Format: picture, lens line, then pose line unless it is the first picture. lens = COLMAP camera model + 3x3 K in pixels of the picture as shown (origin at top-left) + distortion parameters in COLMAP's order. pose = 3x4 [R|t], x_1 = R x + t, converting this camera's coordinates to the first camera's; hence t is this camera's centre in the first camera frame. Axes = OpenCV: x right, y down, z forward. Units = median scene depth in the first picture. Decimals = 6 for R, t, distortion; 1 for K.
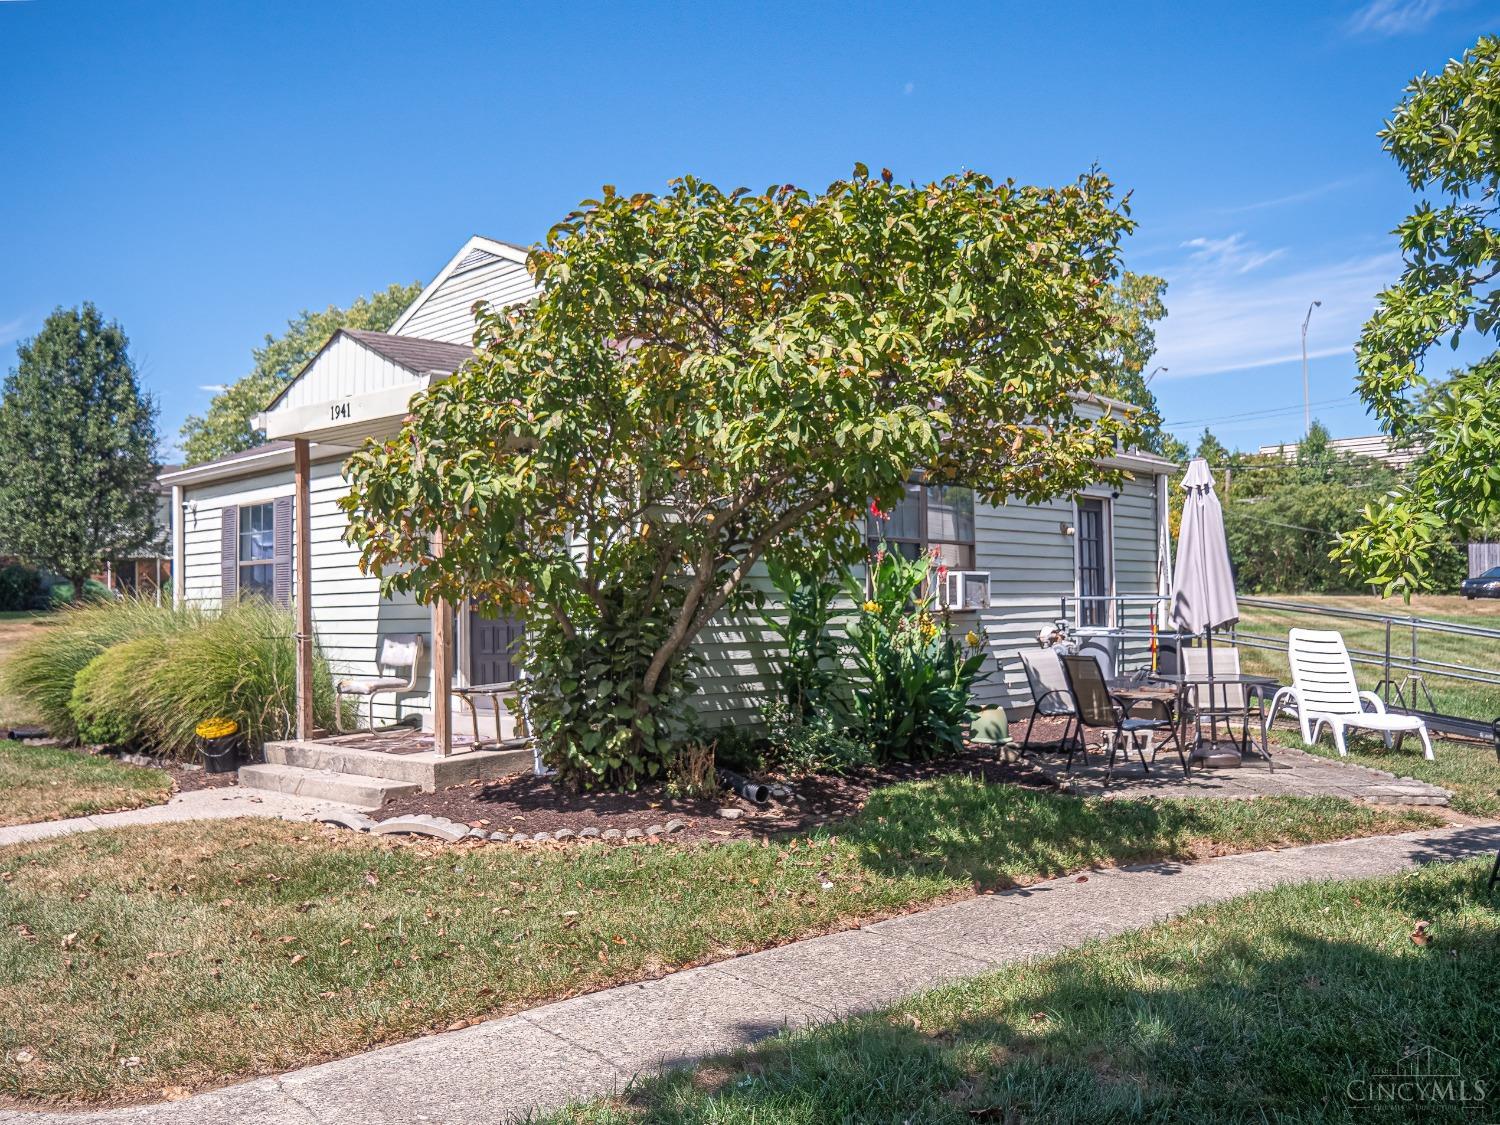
lens RADIAL K [[1234.2, 0, 750.0], [0, 1234.2, 562.5], [0, 0, 1]] dist [0.000652, 0.000042]
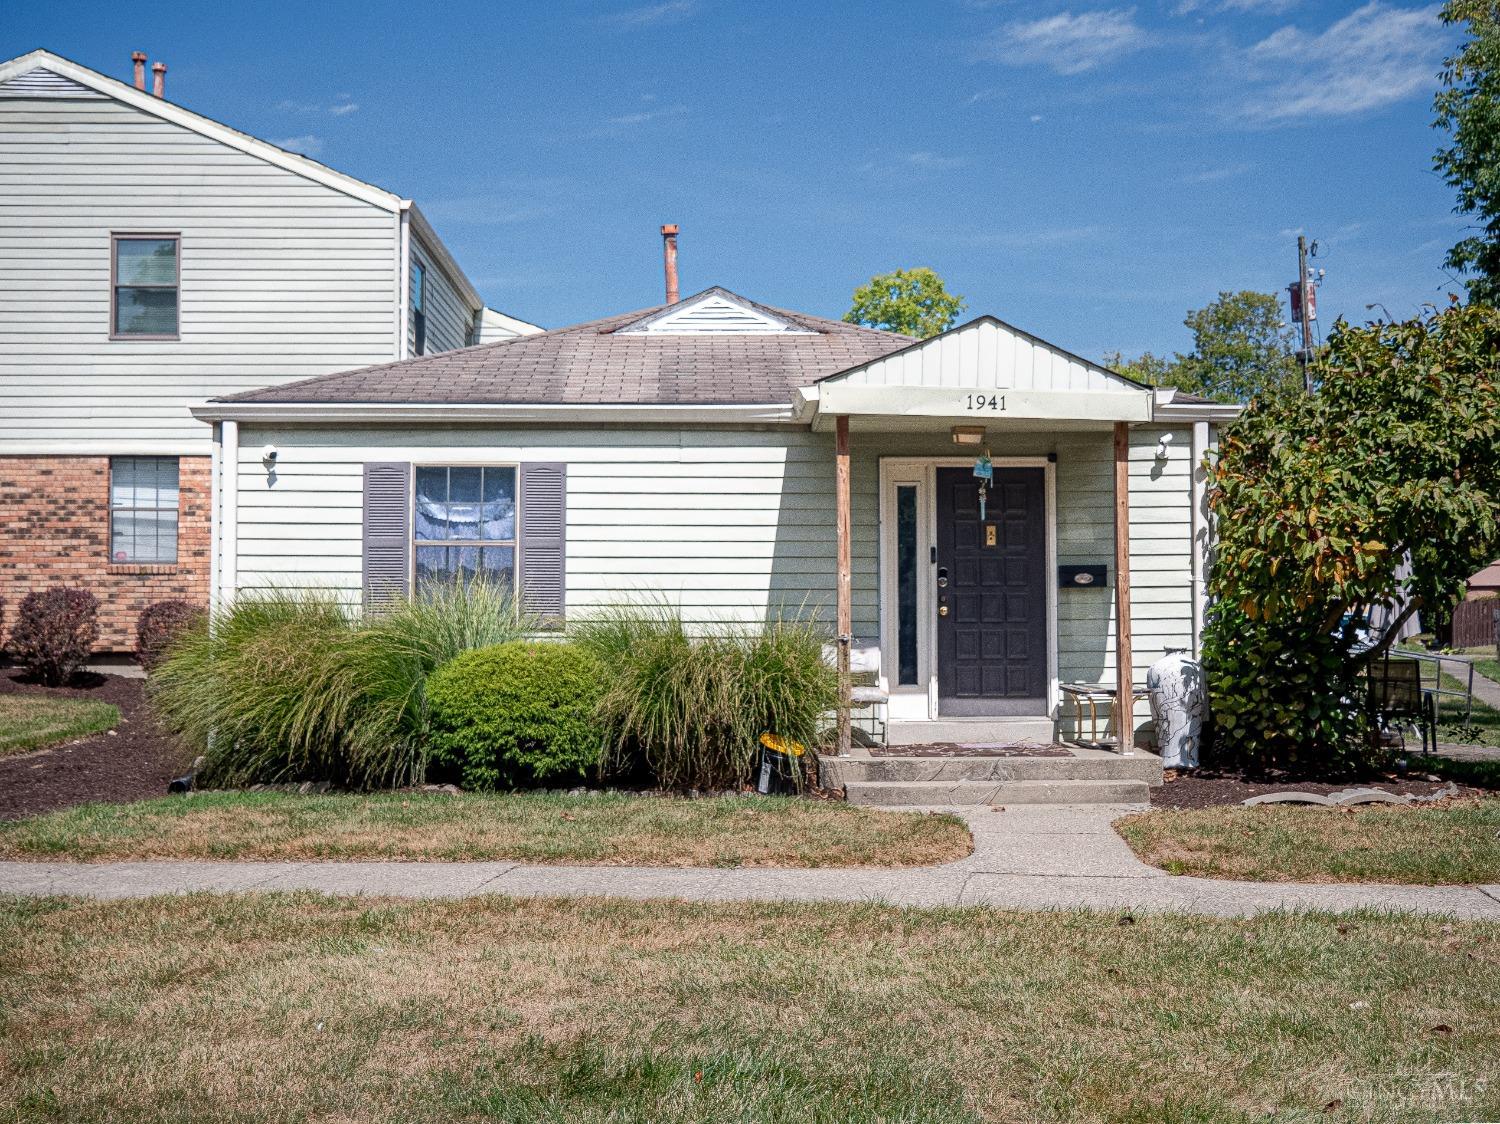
lens RADIAL K [[1585.5, 0, 750.0], [0, 1585.5, 562.0], [0, 0, 1]] dist [0.003562, 0.013934]
pose [[0.708801, 0.035857, 0.704497, -1.081253], [-0.039627, 0.999154, -0.010985, 0.017663], [-0.704295, -0.020131, 0.709622, 0.210003]]
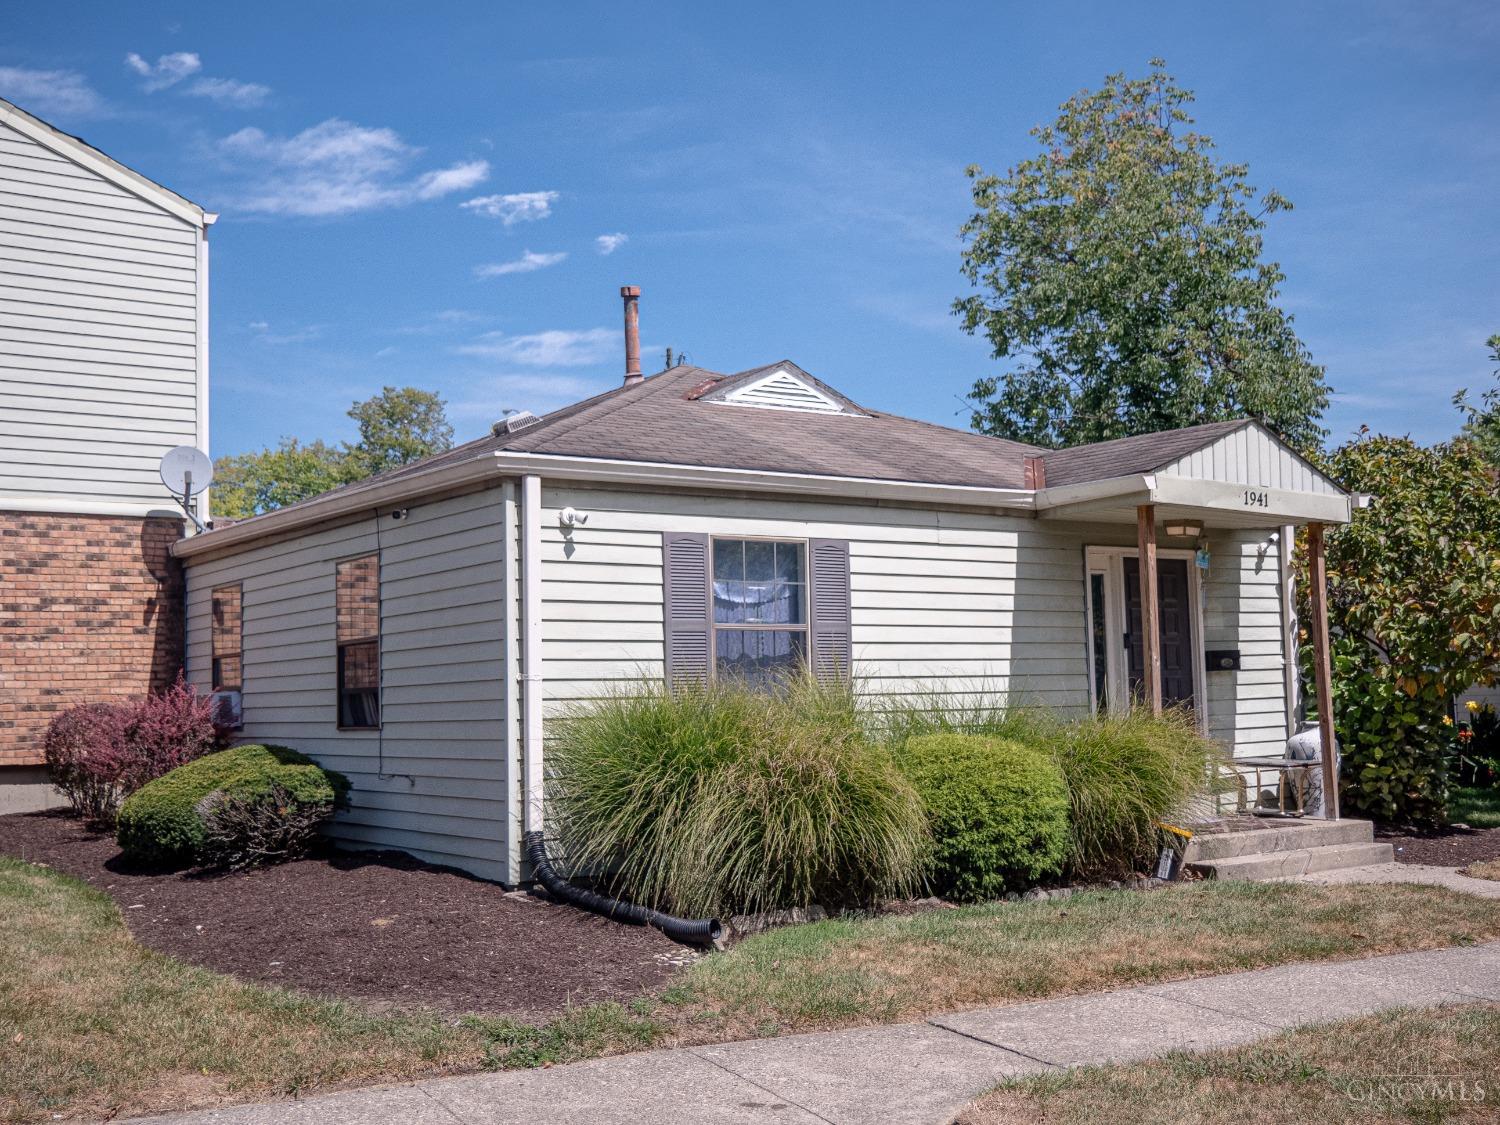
lens RADIAL K [[1585.5, 0, 750.0], [0, 1585.5, 562.5], [0, 0, 1]] dist [0.003562, 0.013934]
pose [[0.226062, 0.088878, 0.970050, -1.397946], [-0.025103, 0.996030, -0.085408, 0.044185], [-0.973789, -0.005044, 0.227396, 0.908990]]
